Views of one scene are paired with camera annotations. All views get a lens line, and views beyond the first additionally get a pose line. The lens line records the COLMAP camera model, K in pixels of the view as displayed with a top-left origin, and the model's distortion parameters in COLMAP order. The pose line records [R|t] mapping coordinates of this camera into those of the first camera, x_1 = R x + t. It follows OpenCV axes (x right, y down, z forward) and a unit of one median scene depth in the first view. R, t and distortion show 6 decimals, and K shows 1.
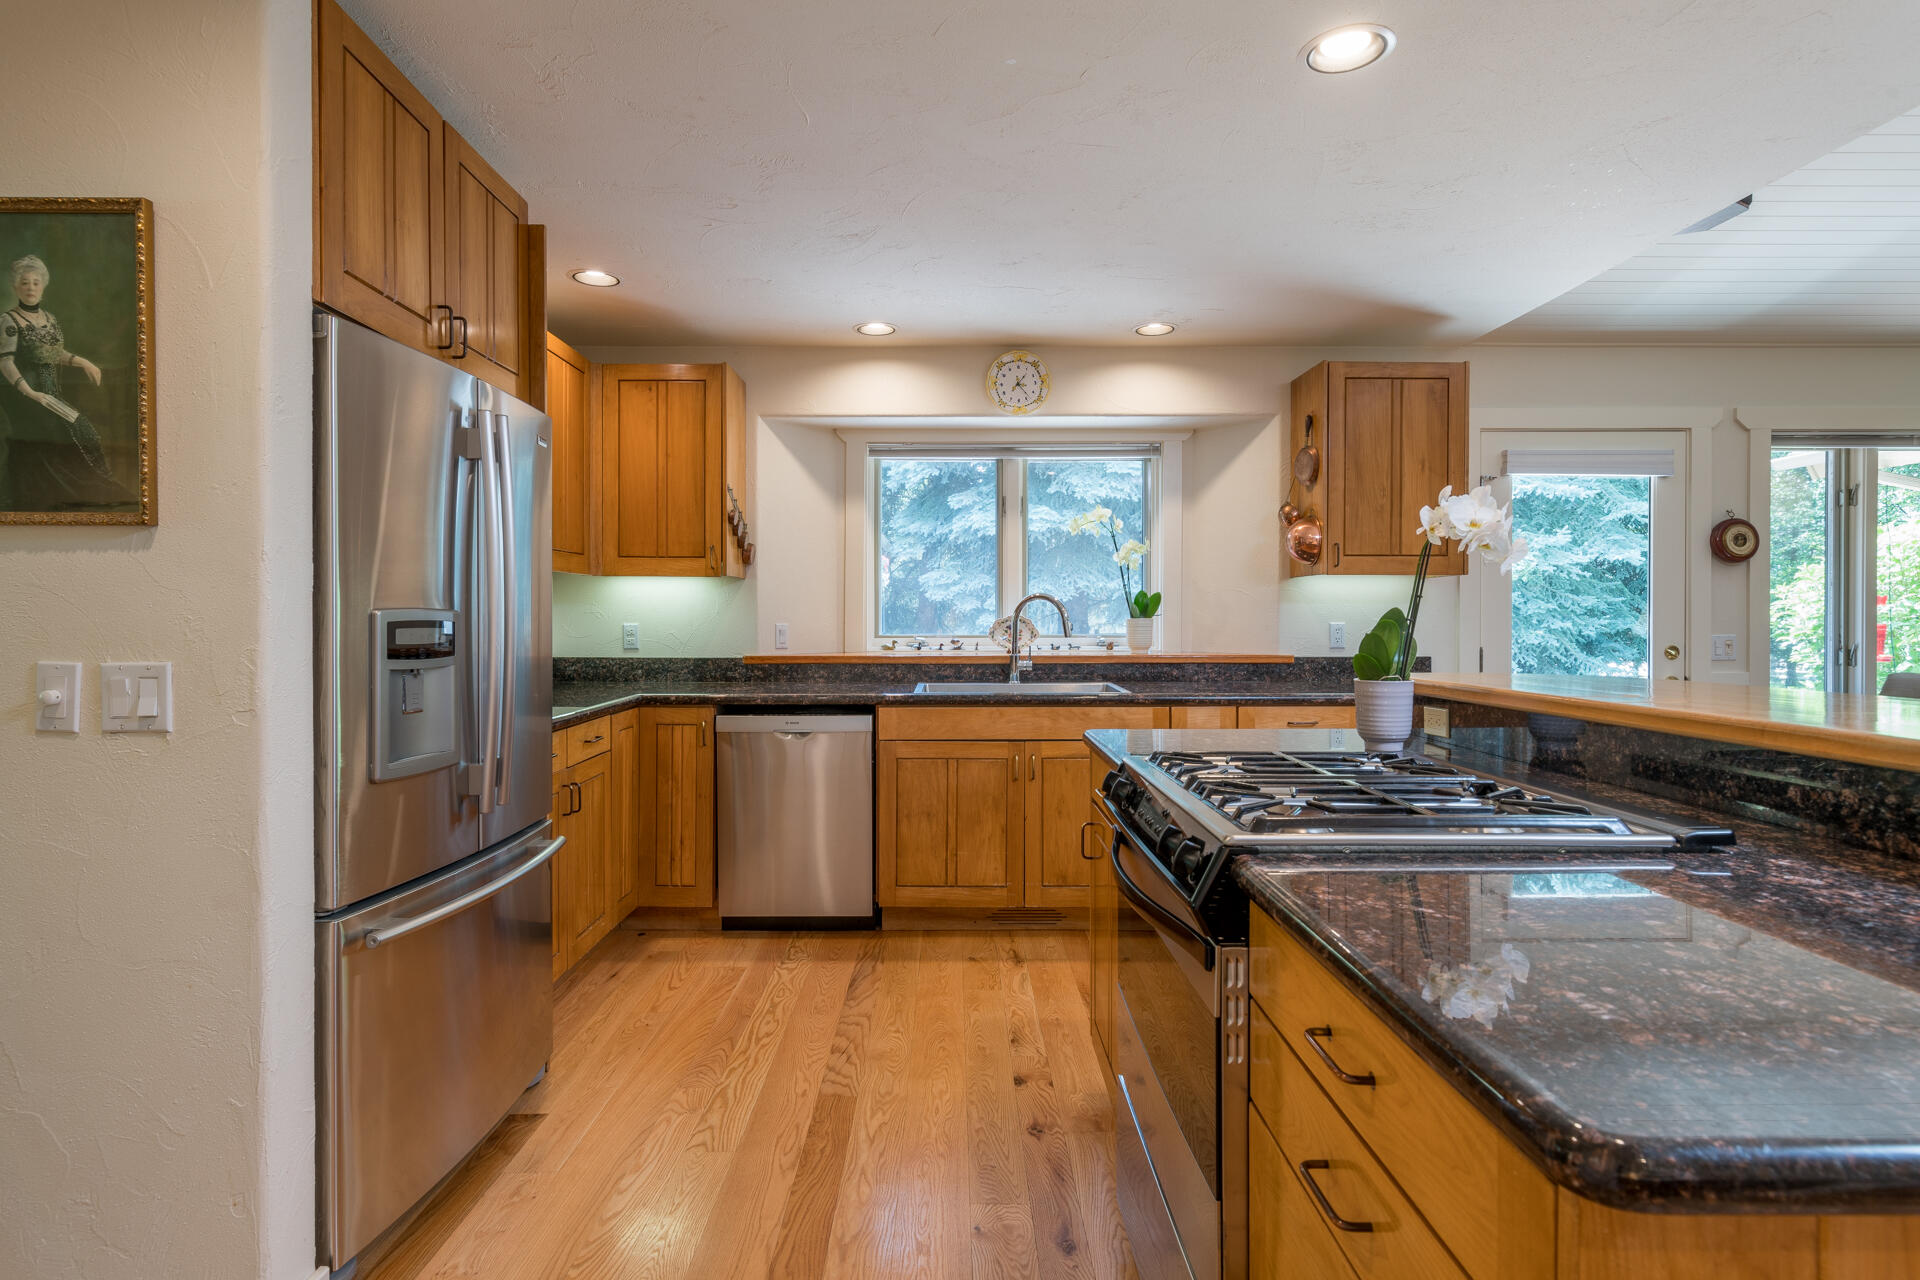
lens RADIAL K [[982.7, 0, 960.0], [0, 982.7, 640.0], [0, 0, 1]] dist [-0.001827, -0.000288]
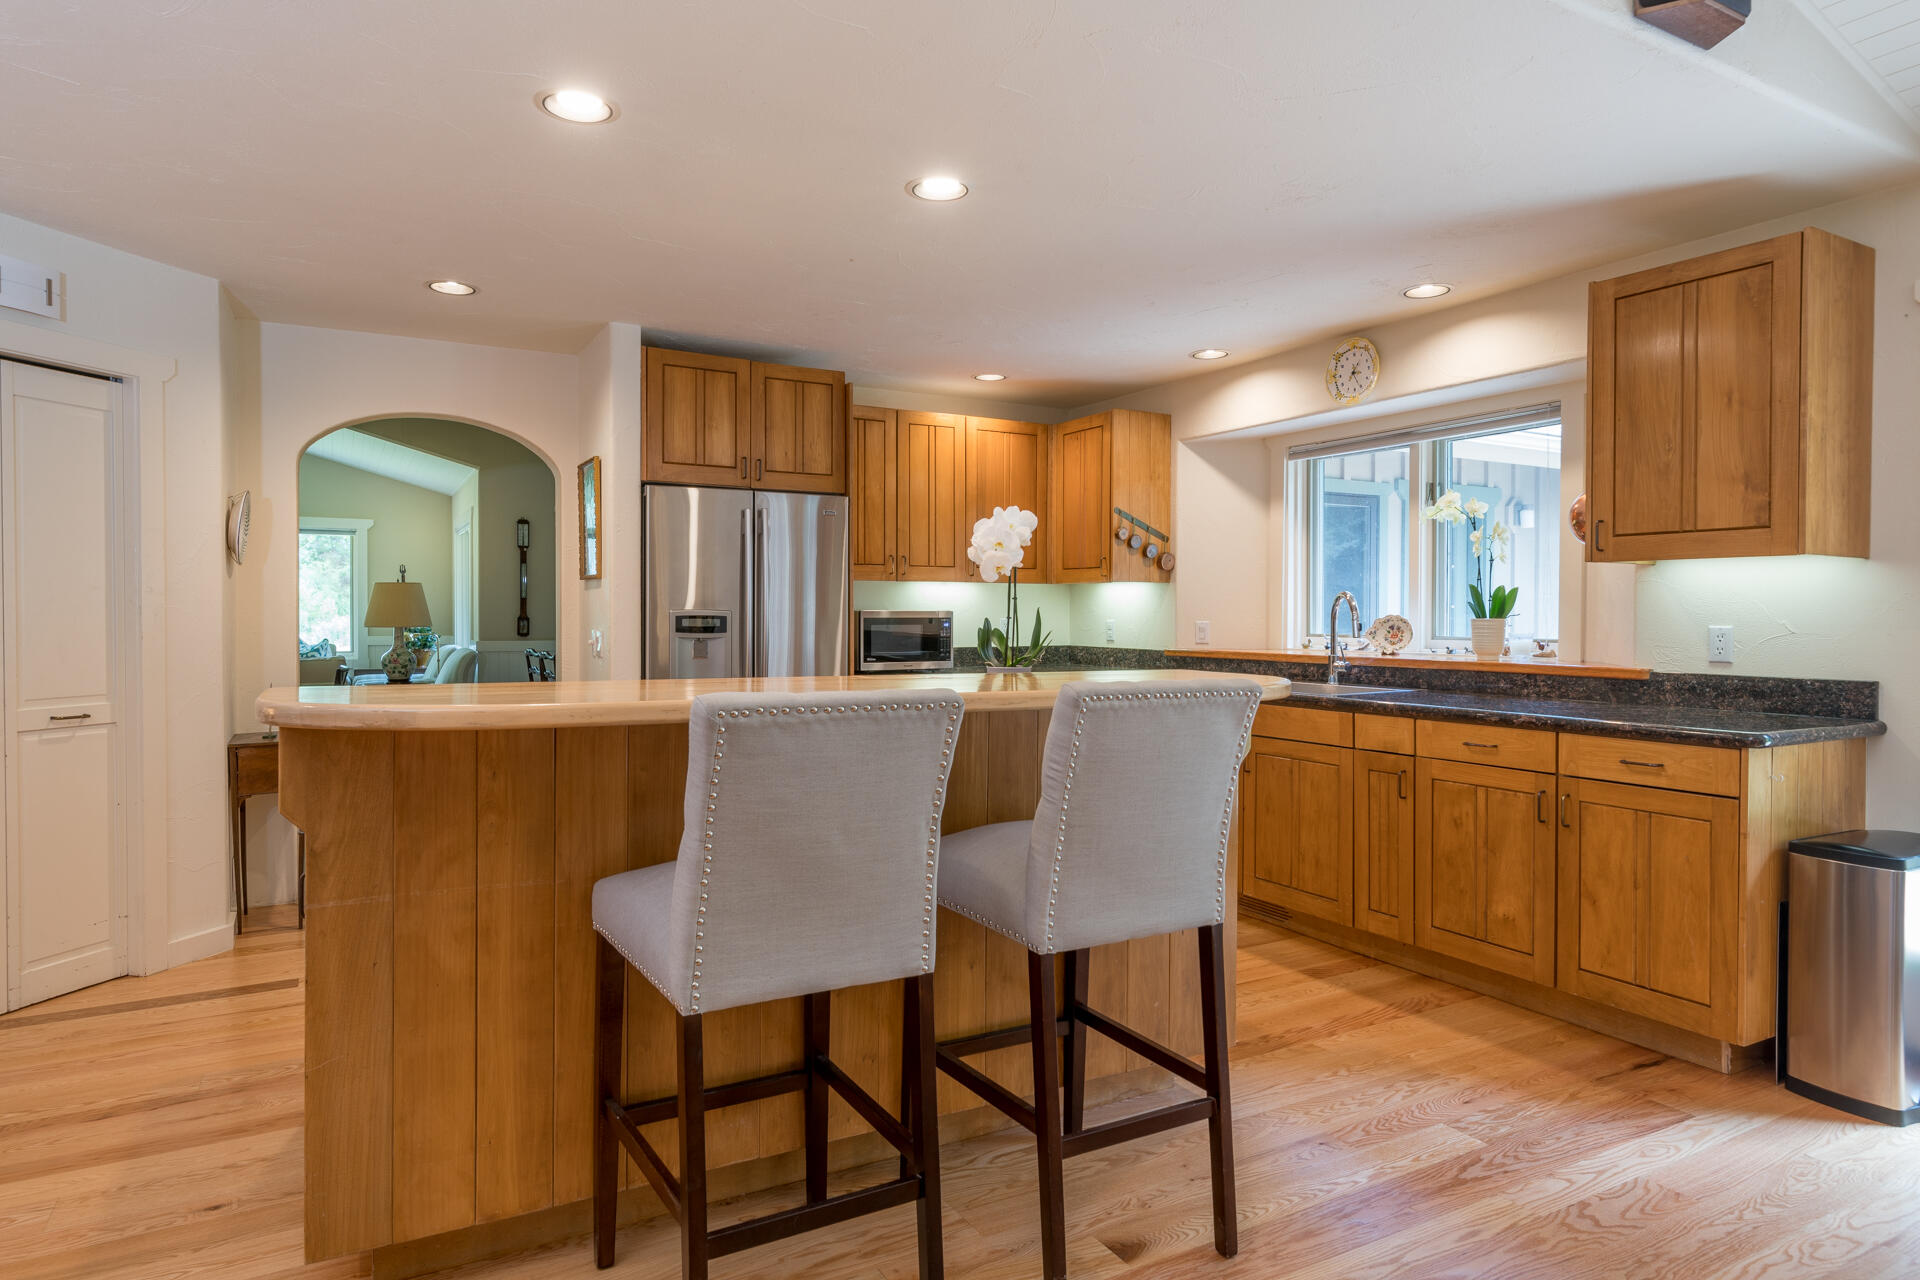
lens RADIAL K [[1134.0, 0, 960.0], [0, 1134.0, 640.0], [0, 0, 1]] dist [0.001847, 0.000639]
pose [[0.490228, 0.021395, -0.871332, 0.895361], [-0.025106, 0.999630, 0.010420, -0.002441], [0.871233, 0.016767, 0.490584, 0.138313]]
